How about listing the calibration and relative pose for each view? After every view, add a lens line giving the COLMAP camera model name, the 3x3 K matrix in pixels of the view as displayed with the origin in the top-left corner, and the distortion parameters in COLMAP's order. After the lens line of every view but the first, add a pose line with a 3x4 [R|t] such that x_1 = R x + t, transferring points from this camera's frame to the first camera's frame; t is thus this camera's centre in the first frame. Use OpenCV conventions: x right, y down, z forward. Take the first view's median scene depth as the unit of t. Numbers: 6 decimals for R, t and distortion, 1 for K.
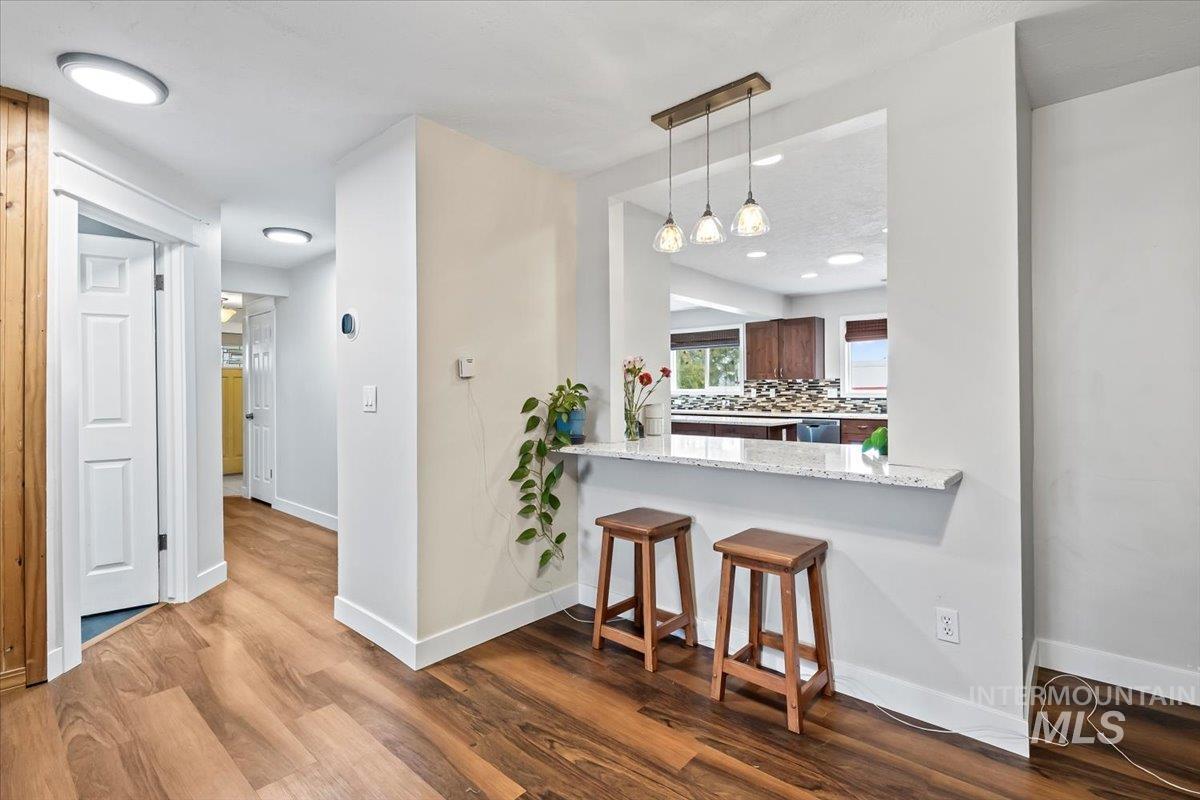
lens RADIAL K [[578.3, 0, 590.7], [0, 578.3, 390.4], [0, 0, 1]] dist [0.010975, -0.000822]
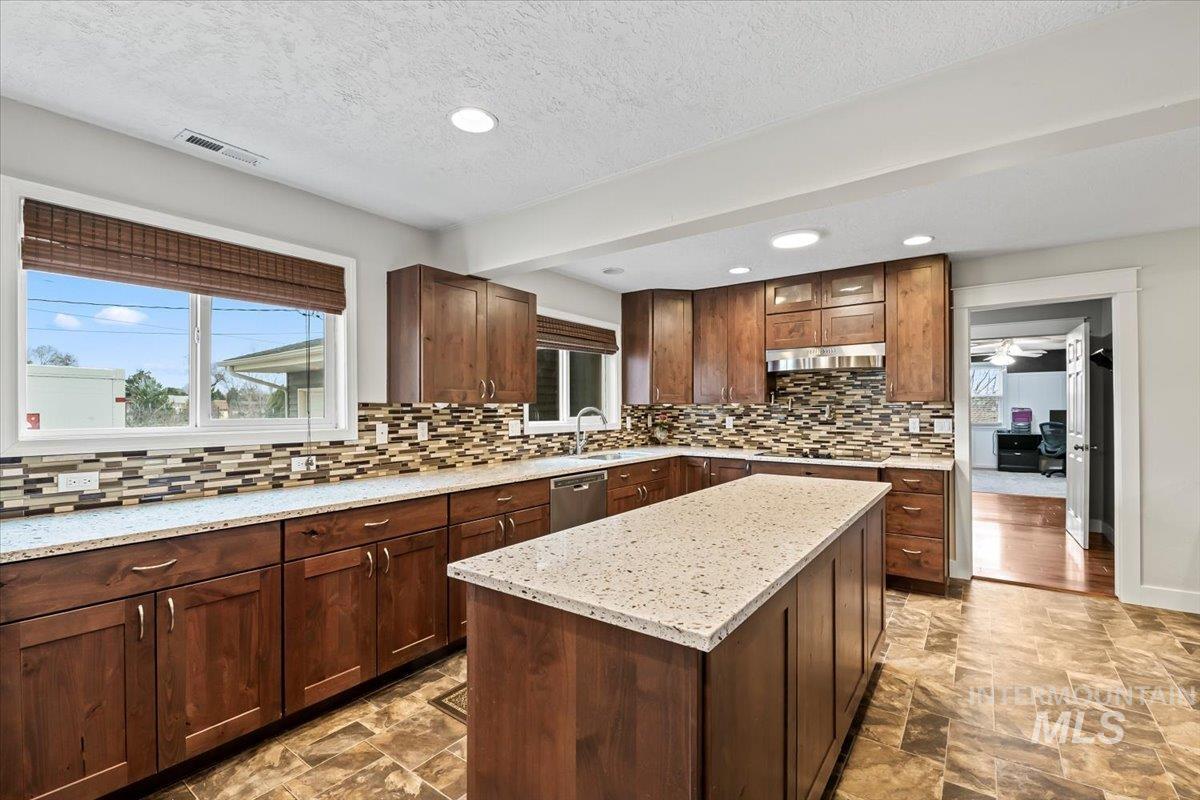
lens RADIAL K [[519.3, 0, 613.2], [0, 519.3, 410.5], [0, 0, 1]] dist [0.000352, -0.001729]
pose [[-0.107025, 0.003667, 0.994250, -0.118186], [0.006243, 0.999976, -0.003016, -0.010638], [-0.994237, 0.005885, -0.107045, 0.948685]]
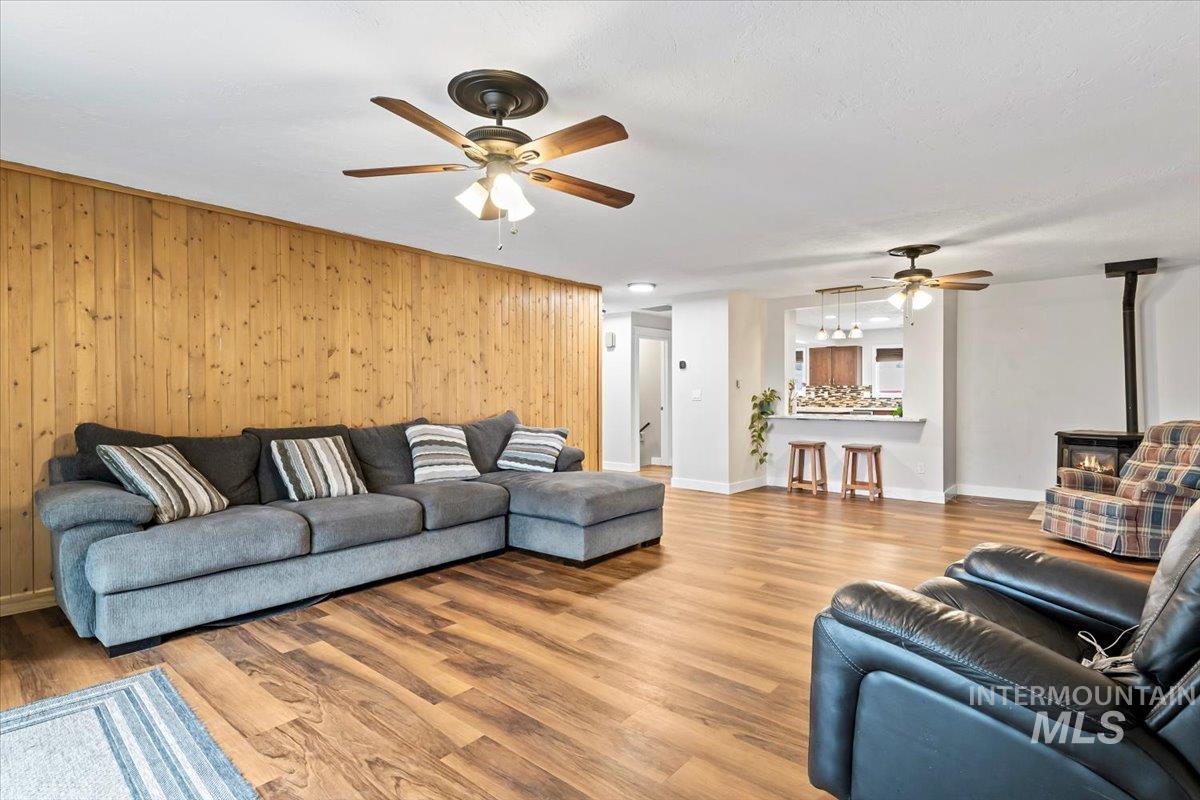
lens RADIAL K [[578.3, 0, 603.0], [0, 578.3, 399.5], [0, 0, 1]] dist [0.010975, -0.000822]
pose [[0.999984, 0.004505, -0.003351, -0.279523], [-0.004462, 0.999908, 0.012804, 0.000684], [0.003409, -0.012789, 0.999912, -0.545581]]
